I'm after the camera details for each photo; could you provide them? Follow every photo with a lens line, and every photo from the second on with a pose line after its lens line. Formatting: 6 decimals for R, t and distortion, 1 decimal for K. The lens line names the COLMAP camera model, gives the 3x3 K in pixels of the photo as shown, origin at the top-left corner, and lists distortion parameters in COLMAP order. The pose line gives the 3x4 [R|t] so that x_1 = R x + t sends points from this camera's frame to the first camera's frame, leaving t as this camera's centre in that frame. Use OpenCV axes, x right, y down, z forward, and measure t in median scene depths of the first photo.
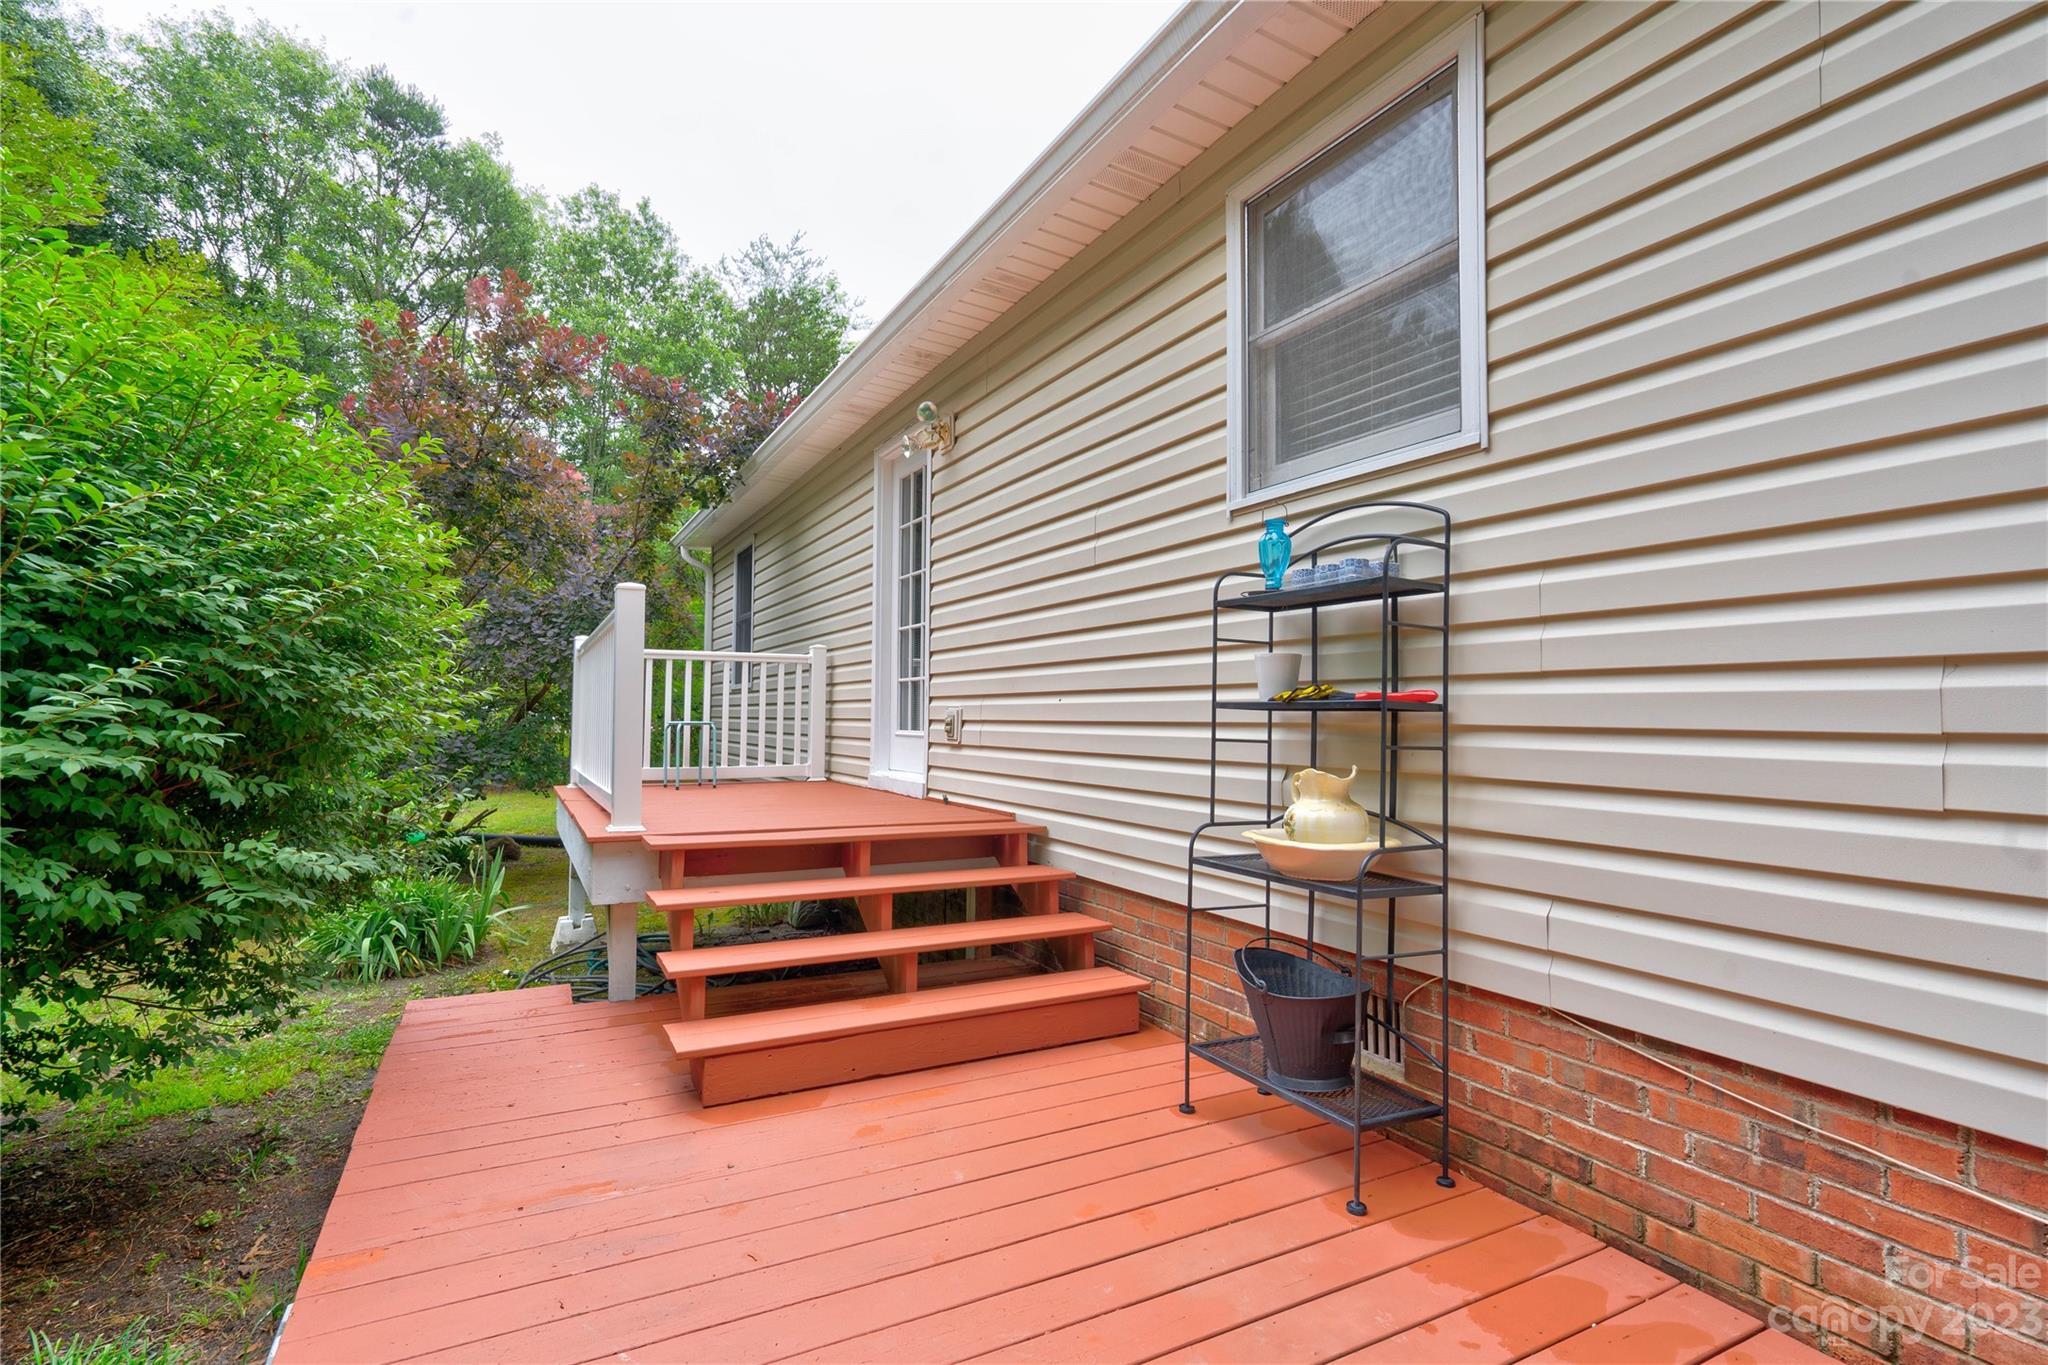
lens RADIAL K [[939.6, 0, 1003.6], [0, 939.6, 680.3], [0, 0, 1]] dist [-0.005744, 0.015768]
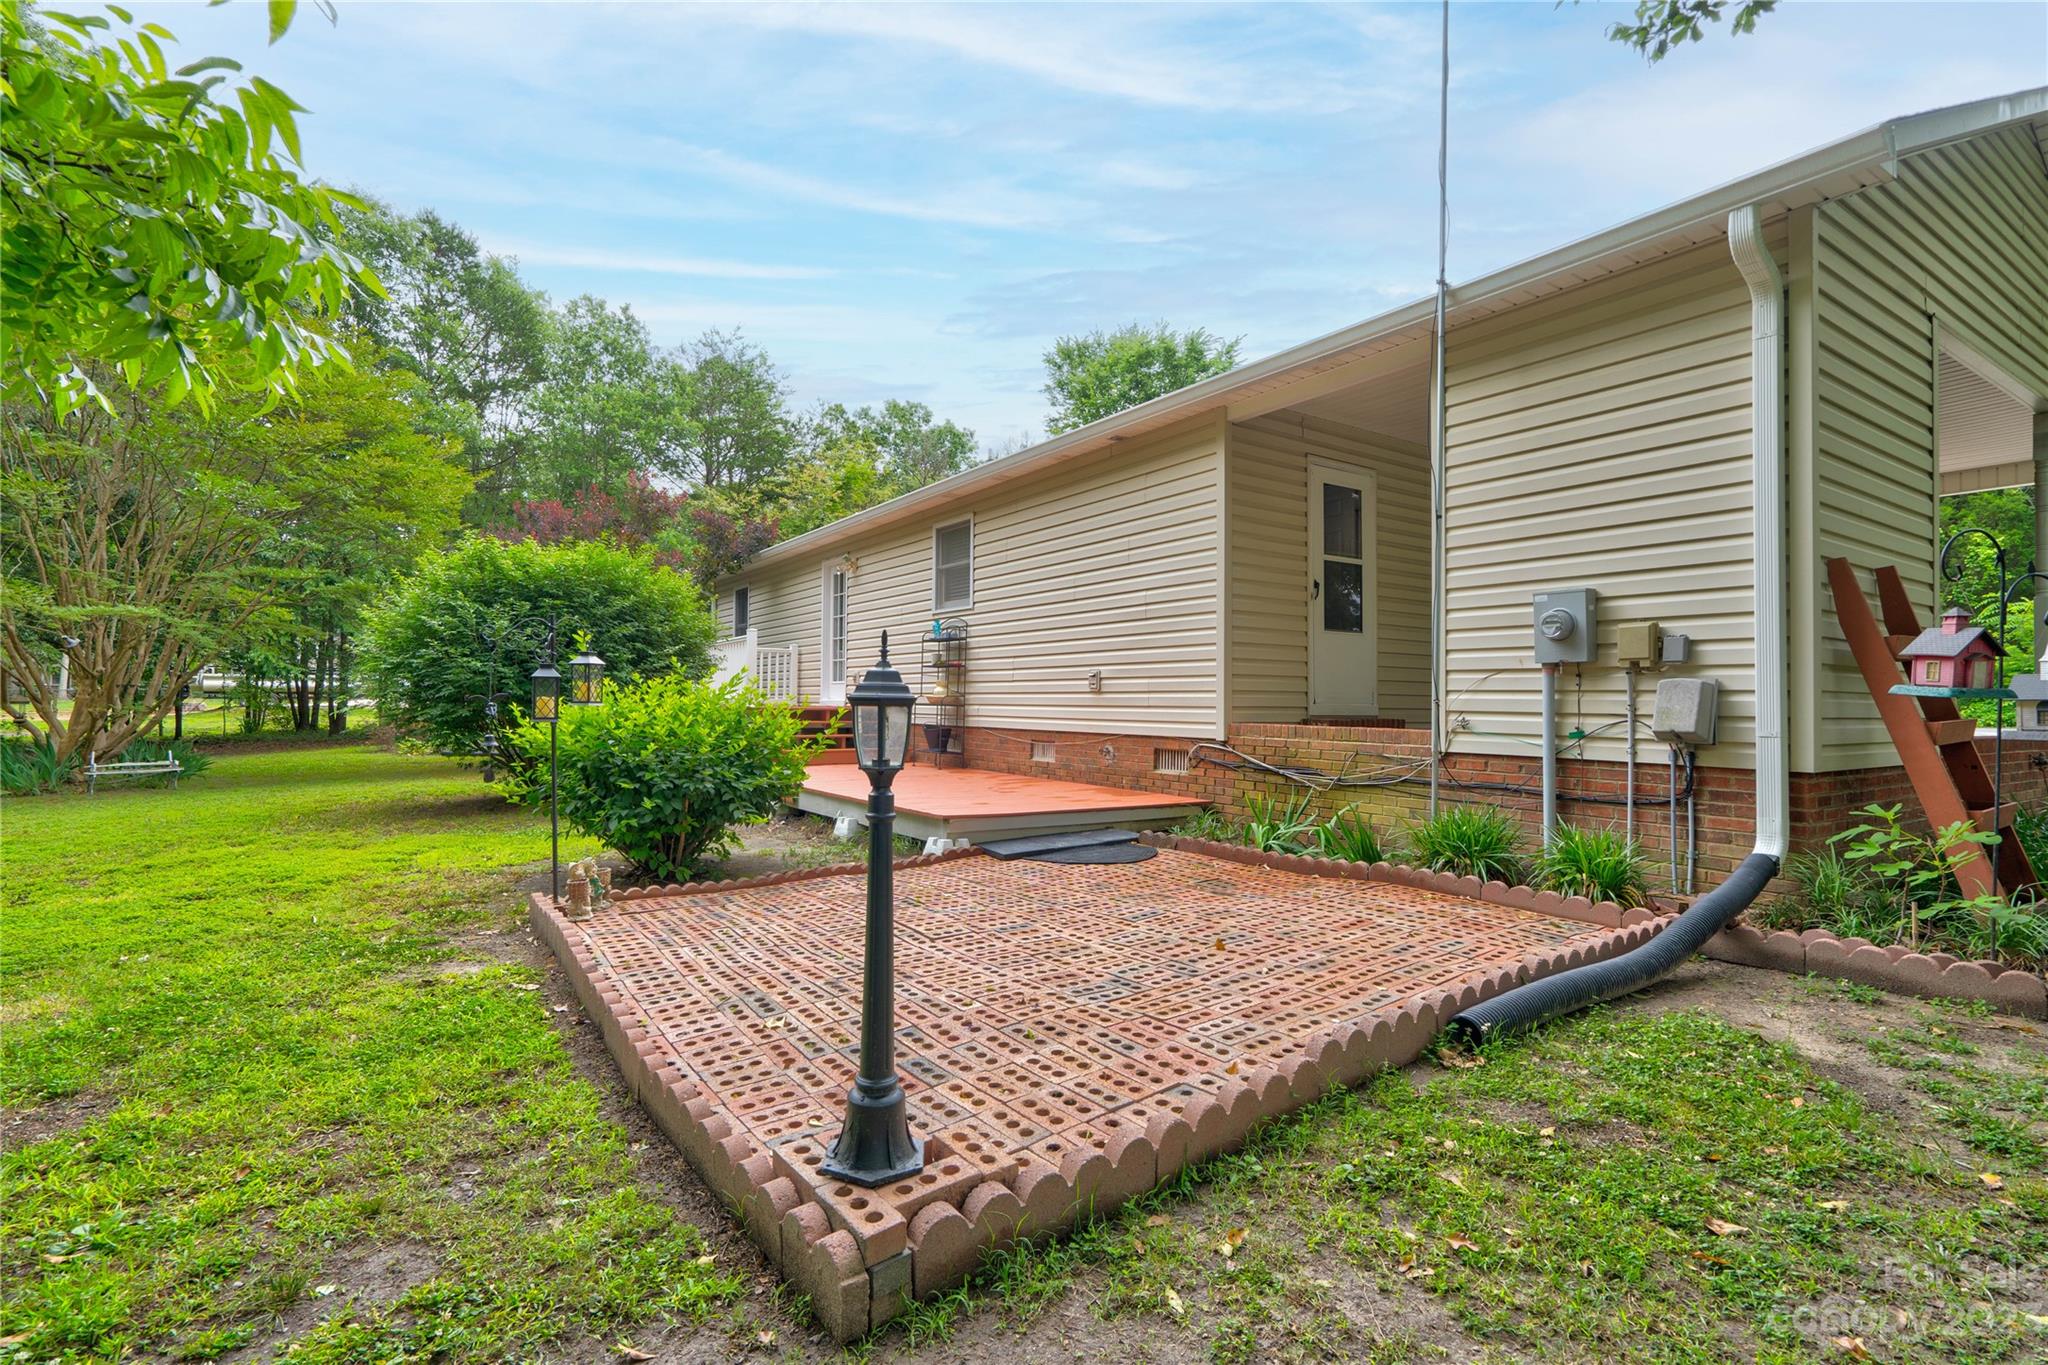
lens RADIAL K [[939.6, 0, 1003.6], [0, 939.6, 680.3], [0, 0, 1]] dist [-0.005744, 0.015768]
pose [[0.995097, -0.000452, 0.098904, 0.075227], [-0.001425, 0.999820, 0.018899, 0.004438], [-0.098895, -0.018947, 0.994917, -1.288512]]
